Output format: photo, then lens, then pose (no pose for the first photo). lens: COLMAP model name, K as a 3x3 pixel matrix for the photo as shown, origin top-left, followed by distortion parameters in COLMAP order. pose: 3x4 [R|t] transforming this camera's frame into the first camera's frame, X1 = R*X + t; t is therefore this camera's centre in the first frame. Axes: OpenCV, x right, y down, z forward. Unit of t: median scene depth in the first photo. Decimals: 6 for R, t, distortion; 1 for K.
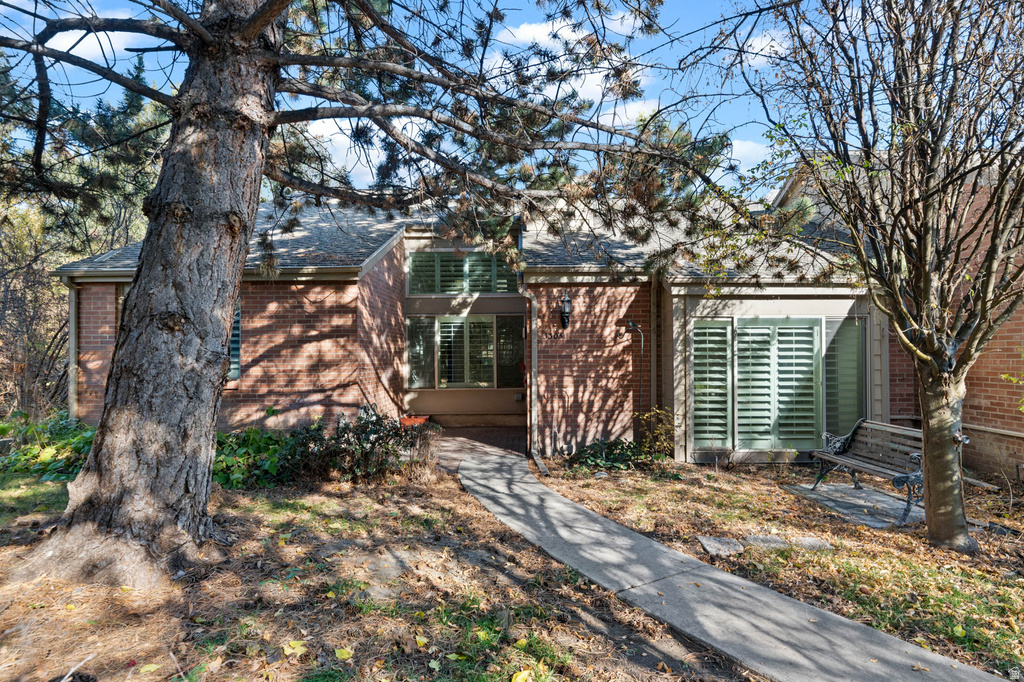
lens RADIAL K [[560.1, 0, 511.3], [0, 560.1, 346.5], [0, 0, 1]] dist [0.000144, 0.000035]
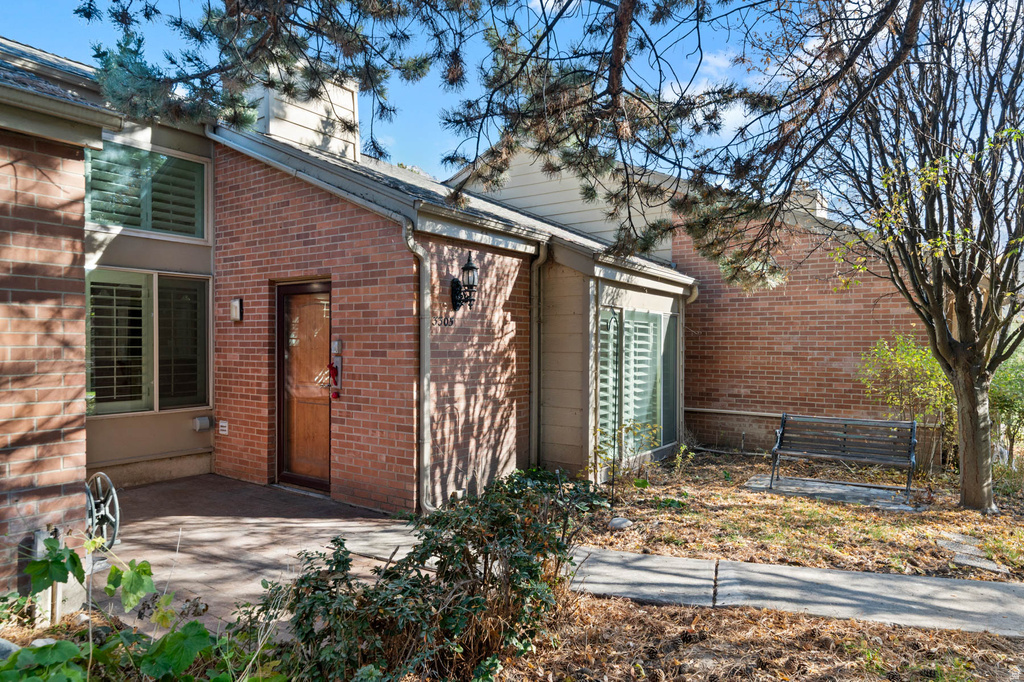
lens RADIAL K [[631.5, 0, 512.1], [0, 631.5, 344.0], [0, 0, 1]] dist [-0.001754, 0.001282]
pose [[0.560211, 0.009561, 0.828295, -0.473018], [-0.022124, 0.999749, 0.003423, 0.003131], [-0.828054, -0.020243, 0.560282, 0.540122]]
